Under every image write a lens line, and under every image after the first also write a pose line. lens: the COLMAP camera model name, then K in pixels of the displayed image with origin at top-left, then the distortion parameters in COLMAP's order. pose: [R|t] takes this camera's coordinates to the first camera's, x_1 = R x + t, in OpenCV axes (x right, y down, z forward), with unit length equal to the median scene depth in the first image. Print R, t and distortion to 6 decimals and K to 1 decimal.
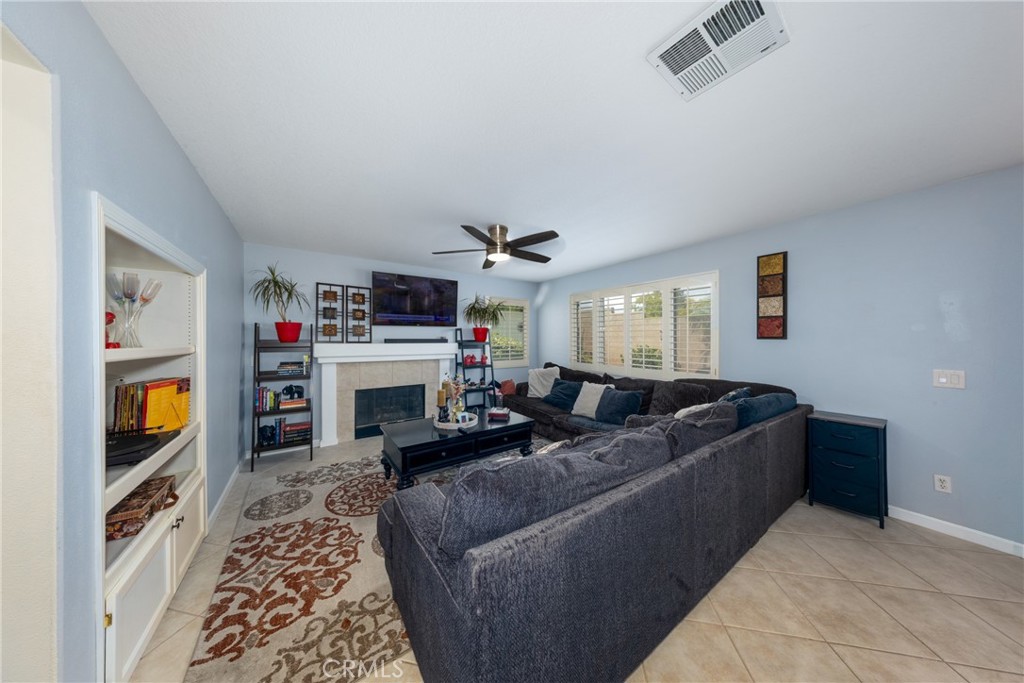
lens RADIAL K [[297.1, 0, 502.1], [0, 297.1, 335.6], [0, 0, 1]] dist [-0.002379, 0.000064]
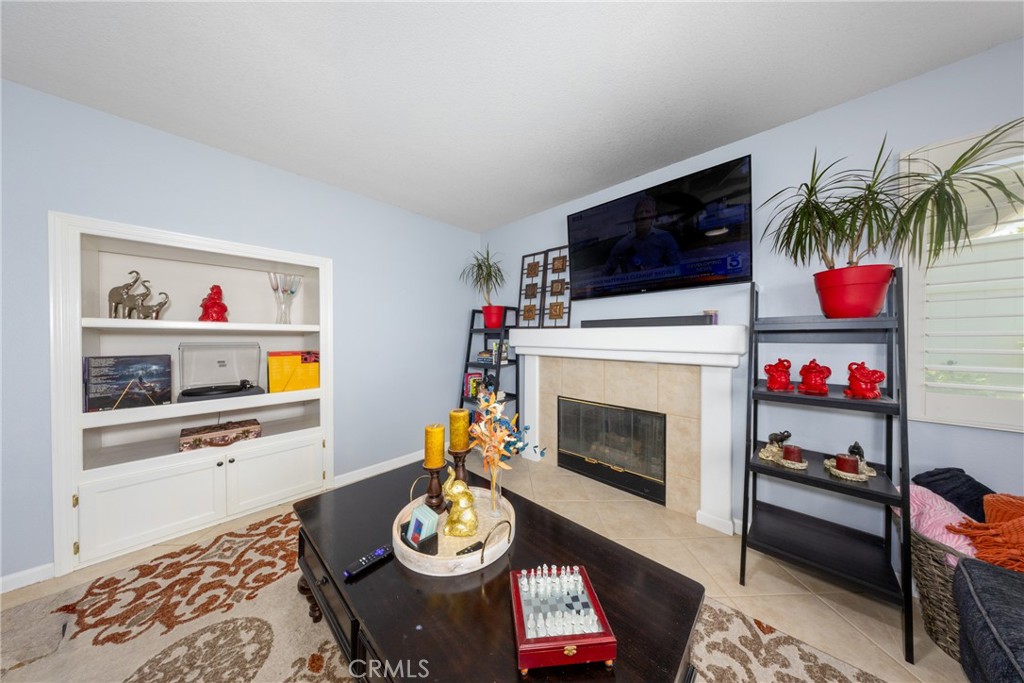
lens RADIAL K [[297.1, 0, 528.9], [0, 297.1, 337.6], [0, 0, 1]] dist [-0.002379, 0.000064]
pose [[0.236505, -0.000671, -0.971630, 0.177210], [0.007675, 0.999970, 0.001178, 0.045951], [0.971600, -0.007735, 0.236503, 0.796192]]
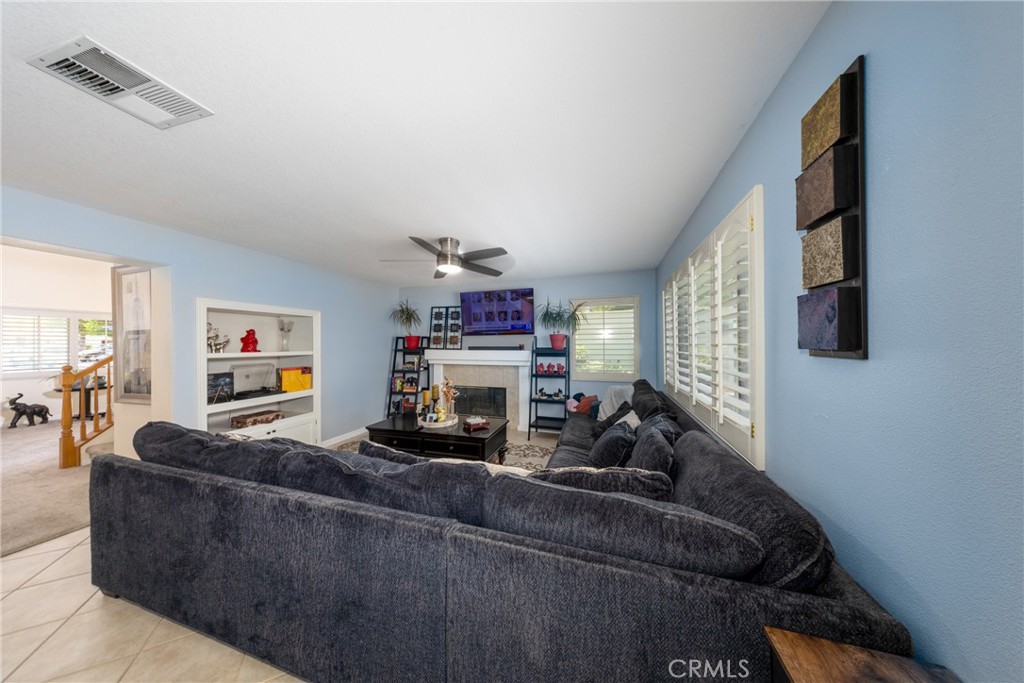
lens RADIAL K [[297.1, 0, 530.6], [0, 297.1, 340.8], [0, 0, 1]] dist [-0.002379, 0.000064]
pose [[0.644293, -0.009653, -0.764718, 0.750218], [0.011540, 0.999929, -0.002899, -0.006502], [0.764691, -0.006957, 0.644359, 0.429674]]
